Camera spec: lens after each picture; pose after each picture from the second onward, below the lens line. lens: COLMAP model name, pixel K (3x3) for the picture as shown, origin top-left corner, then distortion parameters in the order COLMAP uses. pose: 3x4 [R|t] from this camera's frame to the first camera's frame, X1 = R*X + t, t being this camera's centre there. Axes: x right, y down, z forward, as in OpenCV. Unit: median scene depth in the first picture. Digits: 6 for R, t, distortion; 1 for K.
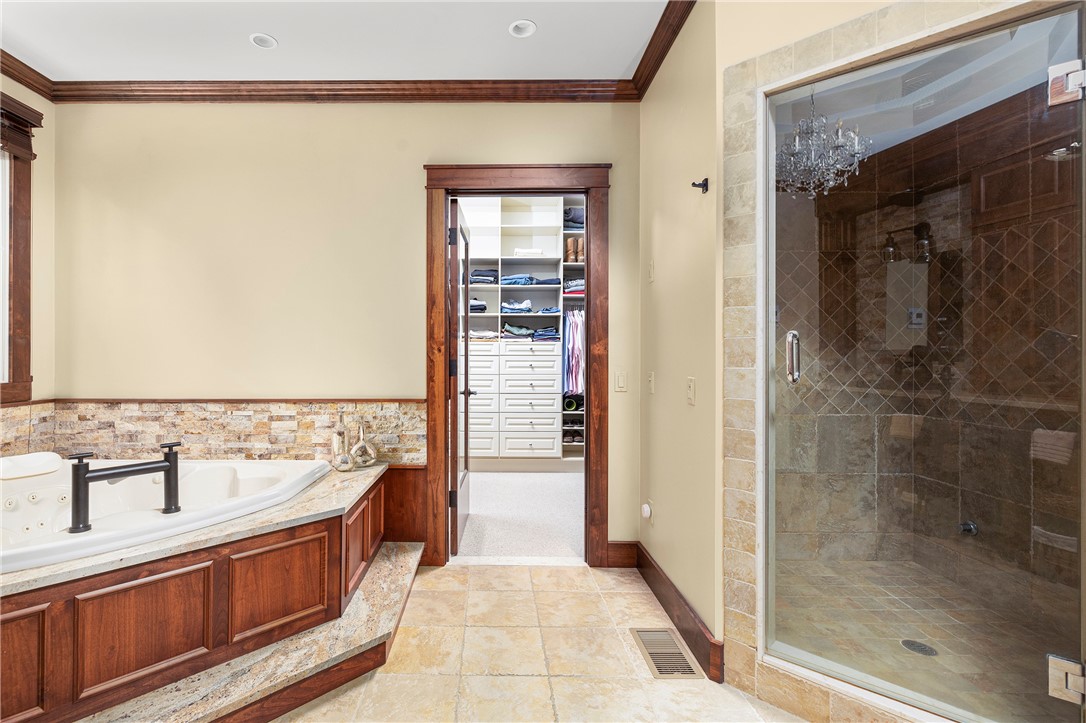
lens RADIAL K [[474.3, 0, 539.7], [0, 474.3, 357.5], [0, 0, 1]] dist [0.004806, -0.000957]
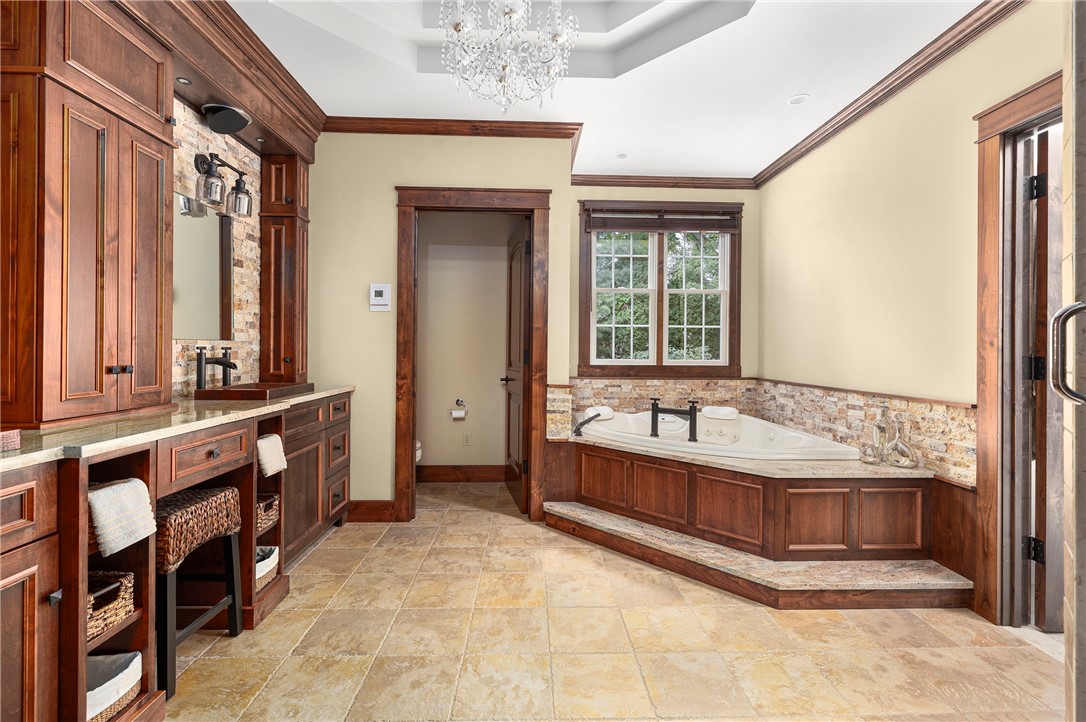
lens RADIAL K [[474.3, 0, 540.5], [0, 474.3, 351.9], [0, 0, 1]] dist [0.004806, -0.000957]
pose [[0.044077, 0.005518, -0.999013, 0.532673], [-0.010961, 0.999927, 0.005039, 0.001715], [0.998968, 0.010728, 0.044134, 0.224106]]
